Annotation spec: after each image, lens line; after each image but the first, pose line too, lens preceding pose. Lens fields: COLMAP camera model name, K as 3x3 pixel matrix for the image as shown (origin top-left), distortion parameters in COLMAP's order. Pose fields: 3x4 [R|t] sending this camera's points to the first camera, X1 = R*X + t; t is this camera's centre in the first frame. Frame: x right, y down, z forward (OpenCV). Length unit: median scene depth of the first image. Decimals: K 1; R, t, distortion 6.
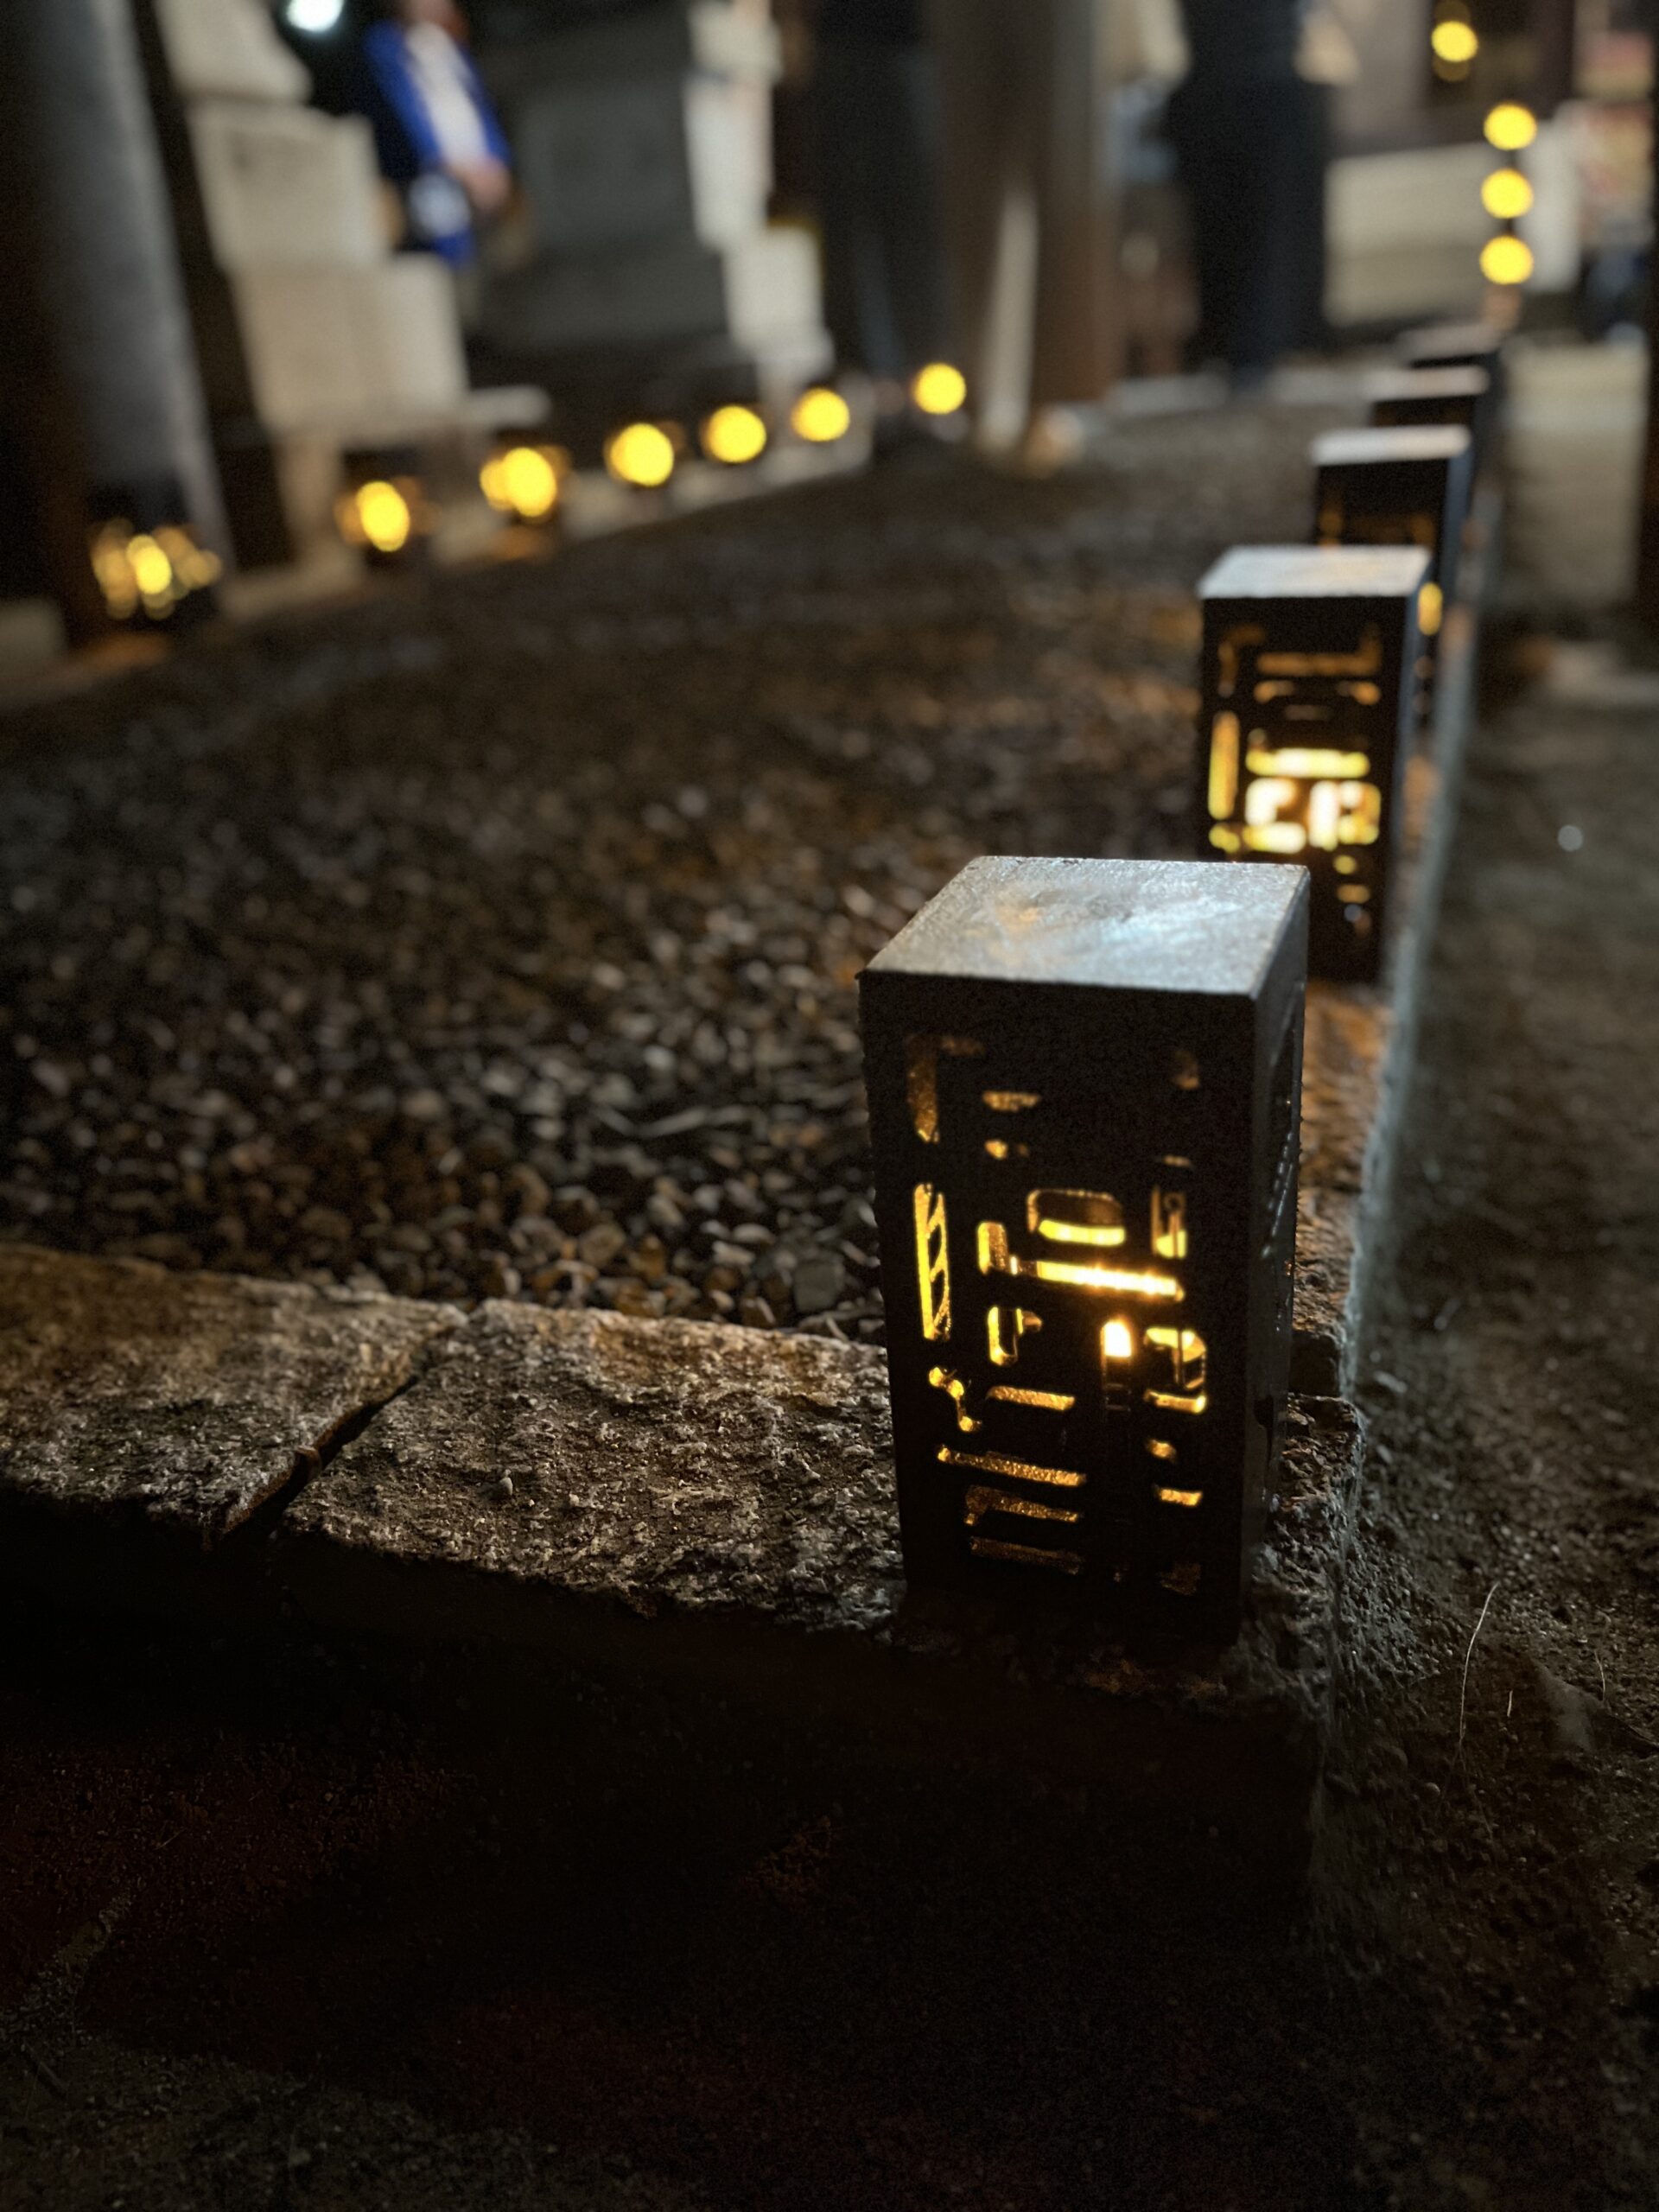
lens RADIAL K [[1712.4, 0, 829.5], [0, 1712.4, 1106.0], [0, 0, 1]] dist [0.053042, -0.031668]
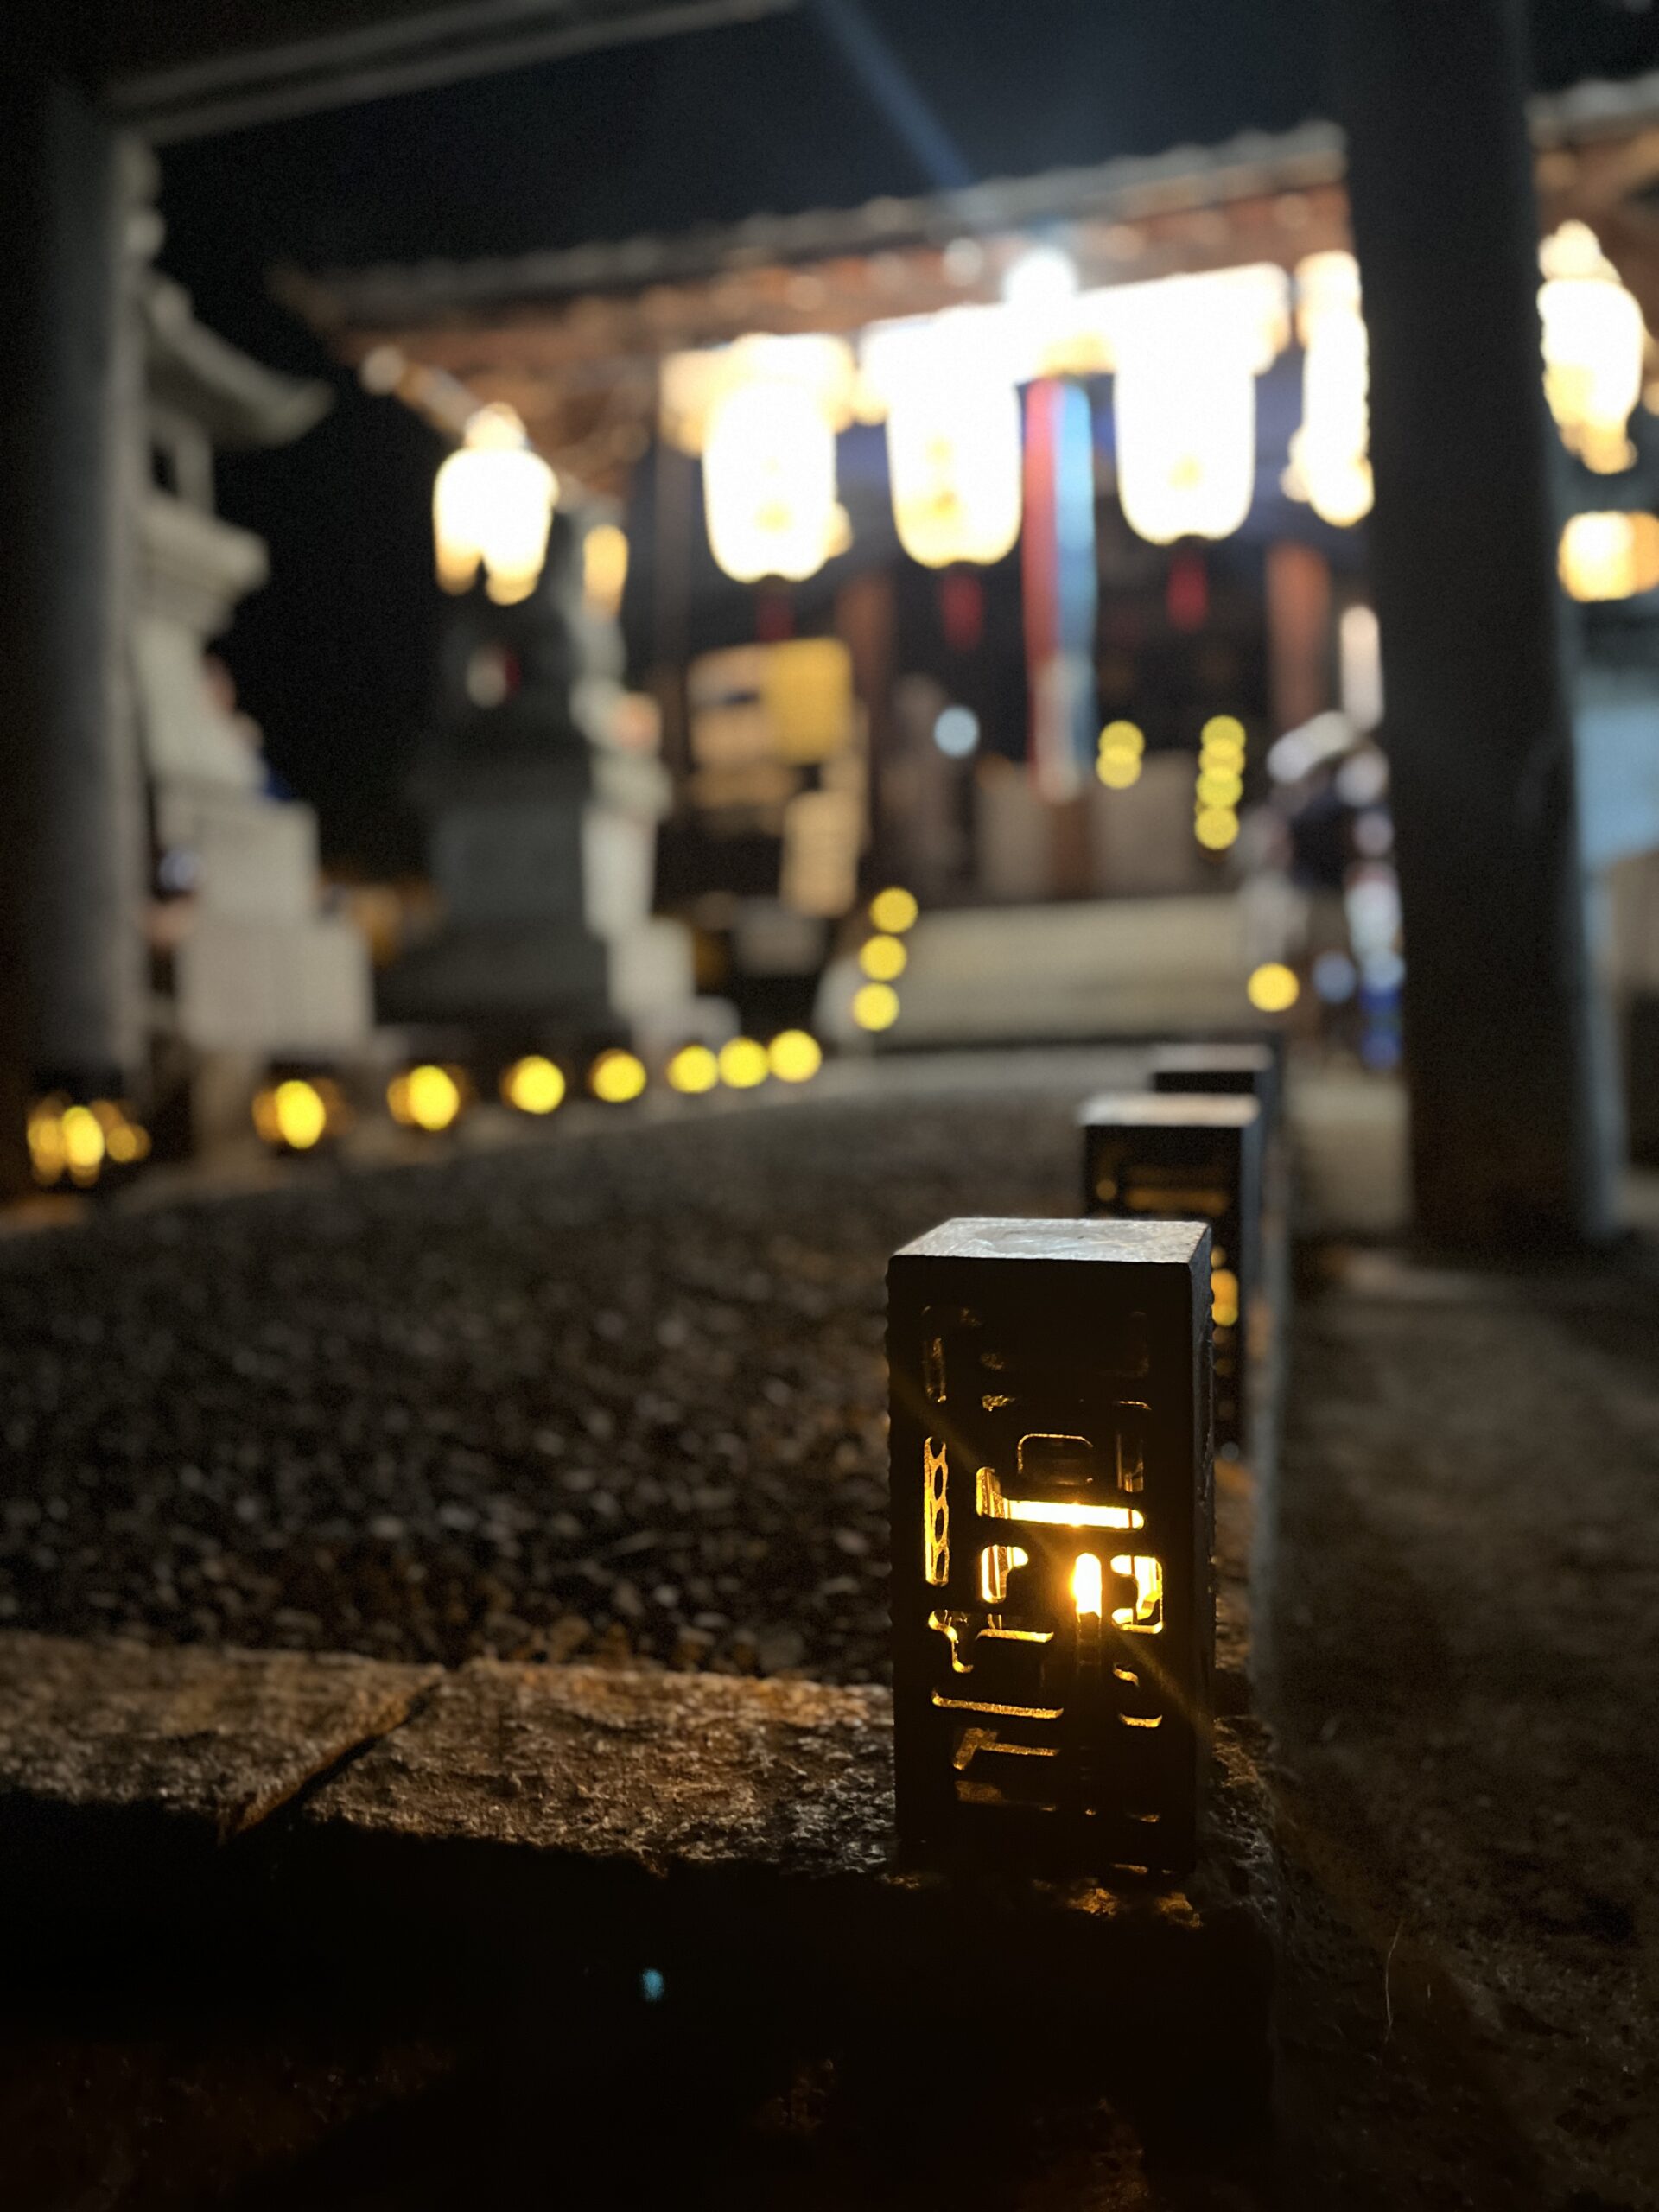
lens RADIAL K [[1712.4, 0, 829.5], [0, 1712.4, 1106.0], [0, 0, 1]] dist [0.053042, -0.031668]
pose [[0.994135, 0.057118, 0.091833, -0.109437], [-0.019098, 0.928524, -0.370781, 0.212465], [-0.106448, 0.366853, 0.924169, -0.173544]]
